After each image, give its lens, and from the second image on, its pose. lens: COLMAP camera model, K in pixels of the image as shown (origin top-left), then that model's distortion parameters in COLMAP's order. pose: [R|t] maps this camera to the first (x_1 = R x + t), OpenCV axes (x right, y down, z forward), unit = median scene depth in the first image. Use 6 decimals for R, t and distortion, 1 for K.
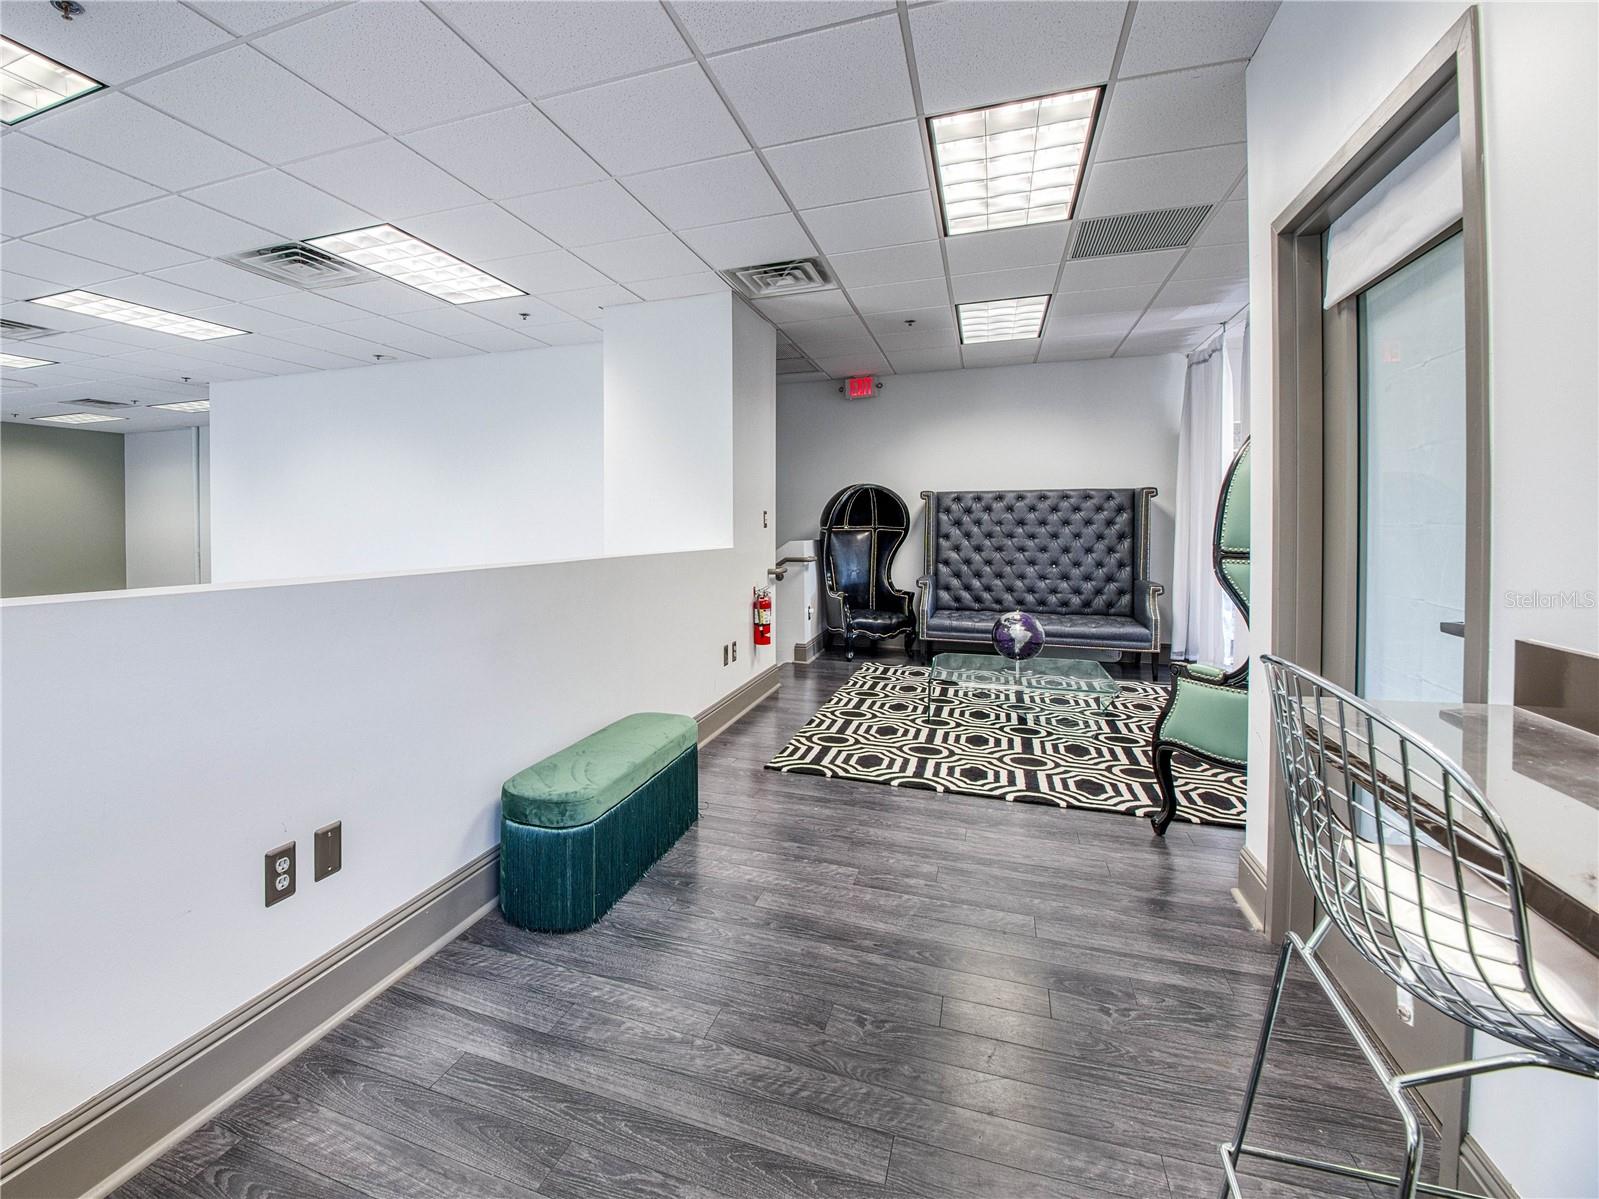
lens RADIAL K [[723.4, 0, 724.8], [0, 723.4, 617.5], [0, 0, 1]] dist [0.029342, -0.000219]
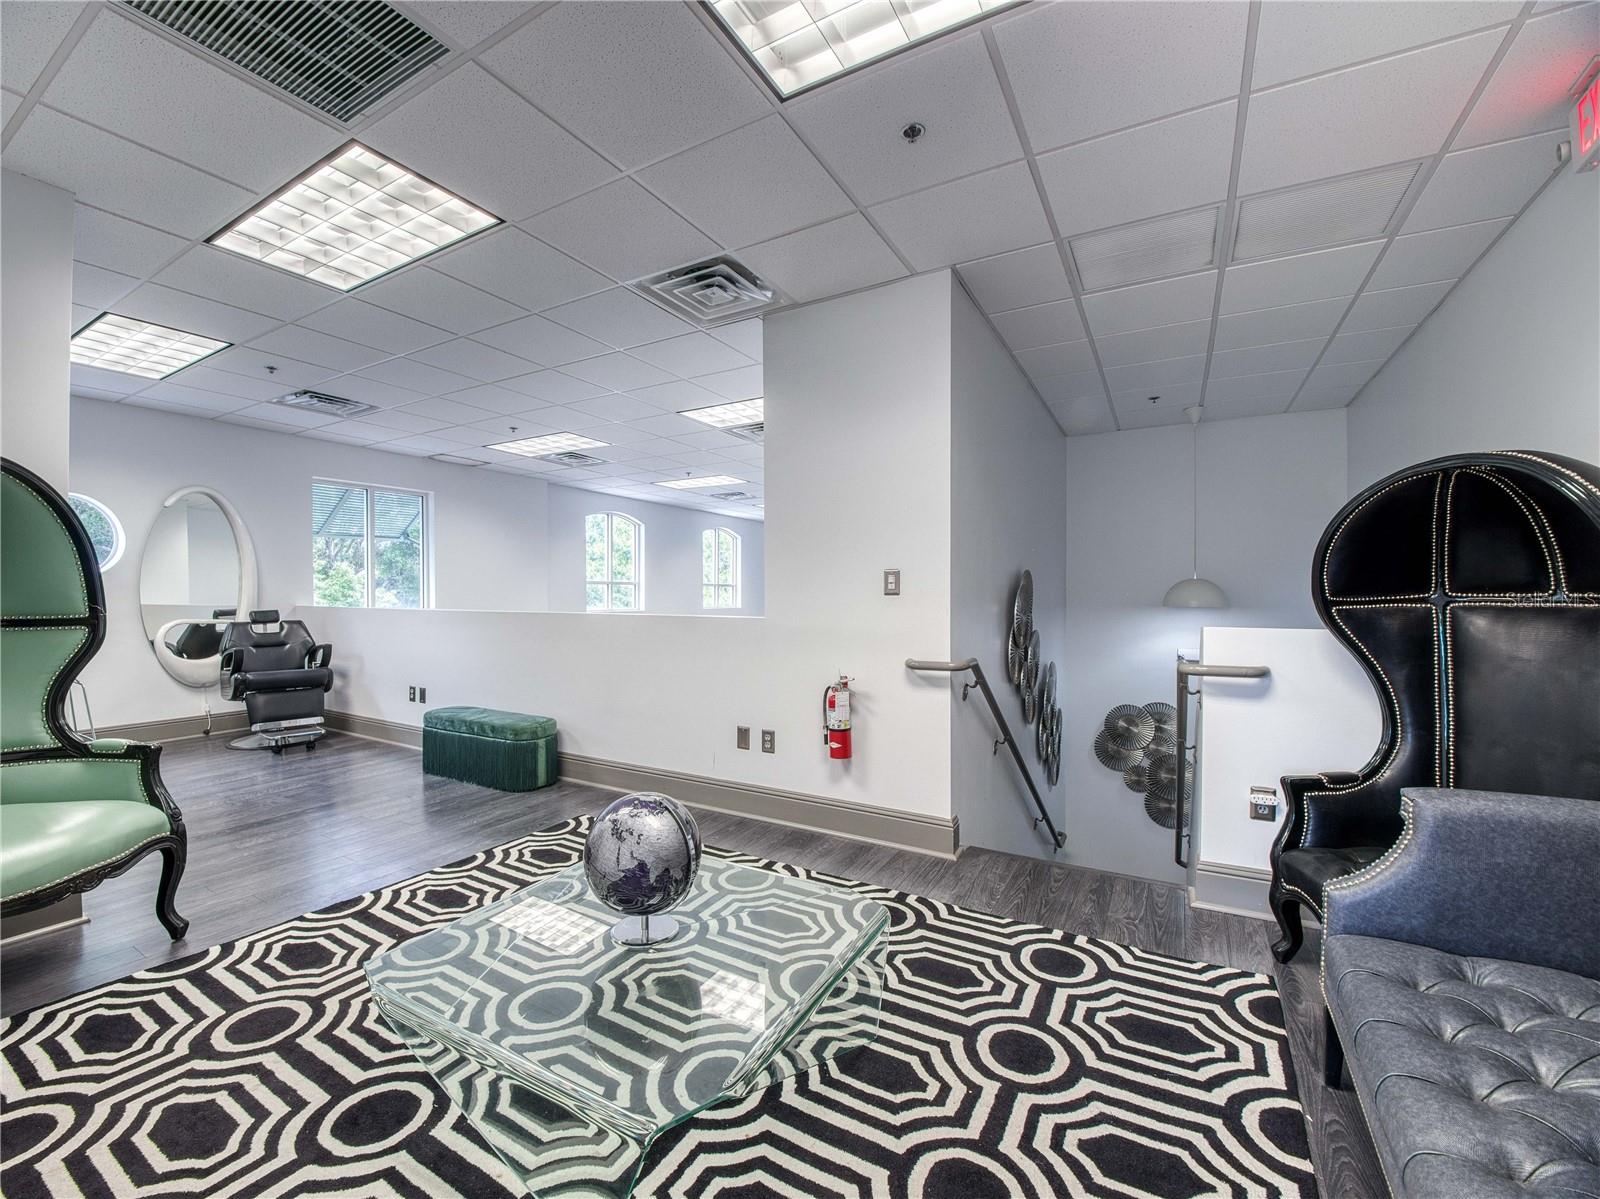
lens RADIAL K [[663.3, 0, 789.2], [0, 663.3, 597.6], [0, 0, 1]] dist [-0.025154, -0.000809]
pose [[-0.162447, -0.006639, -0.986695, 1.052256], [-0.127465, 0.991740, 0.014312, -0.183658], [0.978450, 0.128094, -0.161952, 1.521397]]
